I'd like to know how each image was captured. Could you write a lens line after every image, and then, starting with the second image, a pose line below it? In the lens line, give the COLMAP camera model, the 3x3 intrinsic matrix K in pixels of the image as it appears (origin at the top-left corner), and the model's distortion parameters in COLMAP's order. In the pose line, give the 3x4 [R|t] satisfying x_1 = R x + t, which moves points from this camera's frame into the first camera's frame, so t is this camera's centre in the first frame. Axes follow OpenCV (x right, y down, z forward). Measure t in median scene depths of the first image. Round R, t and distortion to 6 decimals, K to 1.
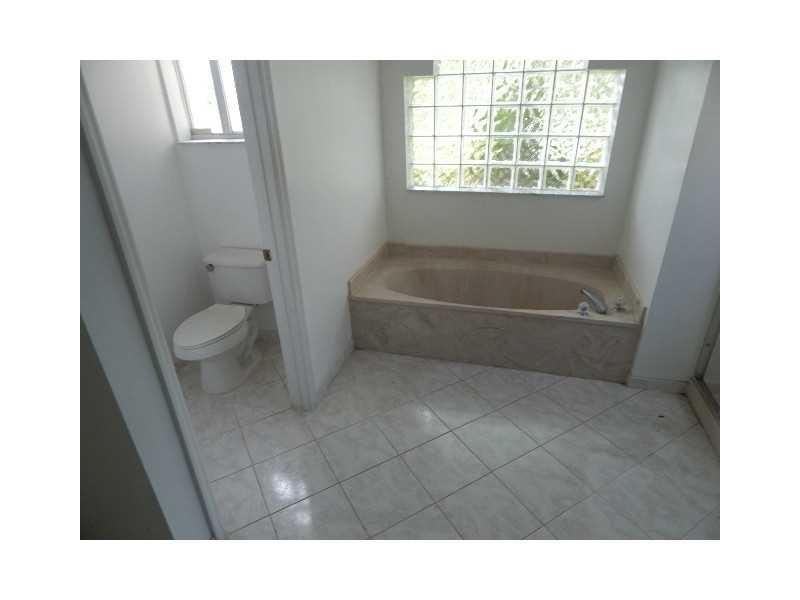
lens RADIAL K [[424.9, 0, 402.1], [0, 424.9, 296.6], [0, 0, 1]] dist [0.003469, 0.001630]
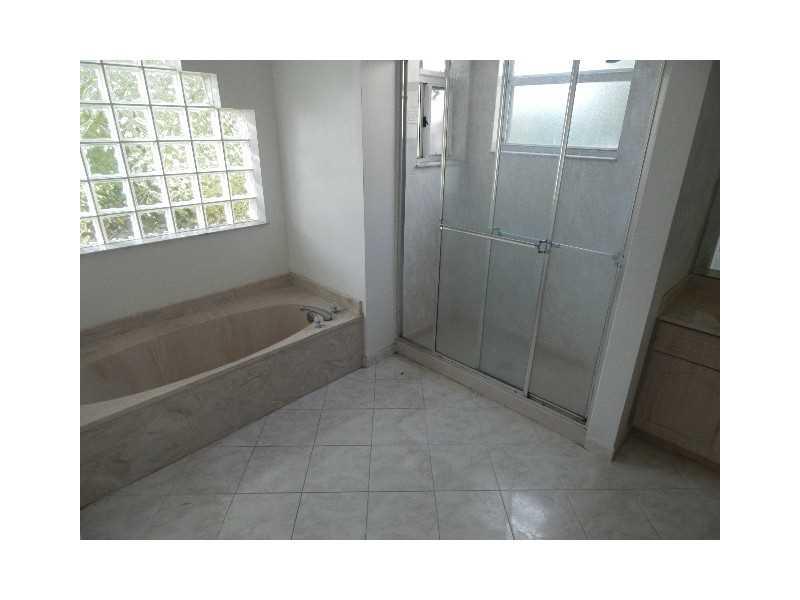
lens RADIAL K [[424.9, 0, 396.1], [0, 424.9, 293.3], [0, 0, 1]] dist [0.003469, 0.001630]
pose [[0.485700, -0.302729, 0.820031, -0.304772], [0.359317, 0.924338, 0.128414, -0.093078], [-0.796861, 0.232281, 0.557726, 0.175447]]
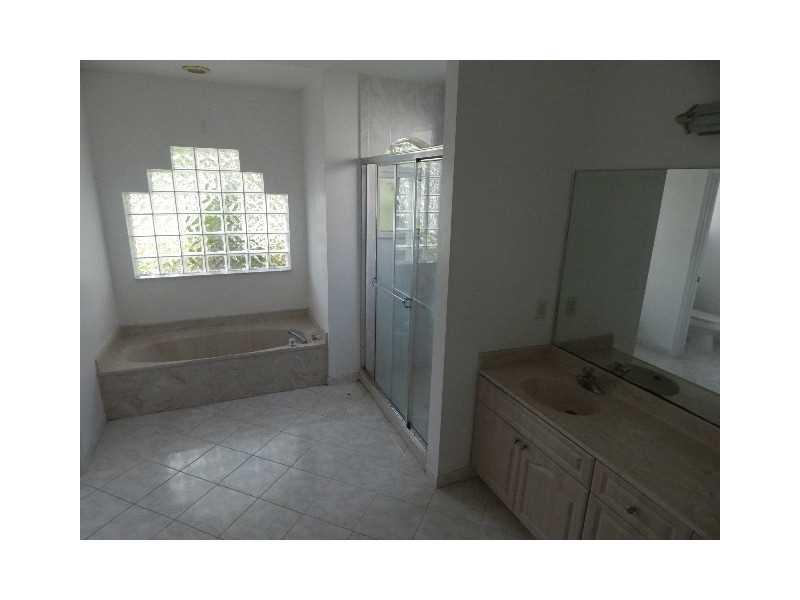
lens RADIAL K [[424.9, 0, 402.9], [0, 424.9, 293.8], [0, 0, 1]] dist [0.003469, 0.001630]
pose [[0.786408, -0.117253, 0.606477, -0.140562], [0.230164, 0.966738, -0.111545, 0.103929], [-0.573225, 0.227309, 0.787238, -0.397506]]
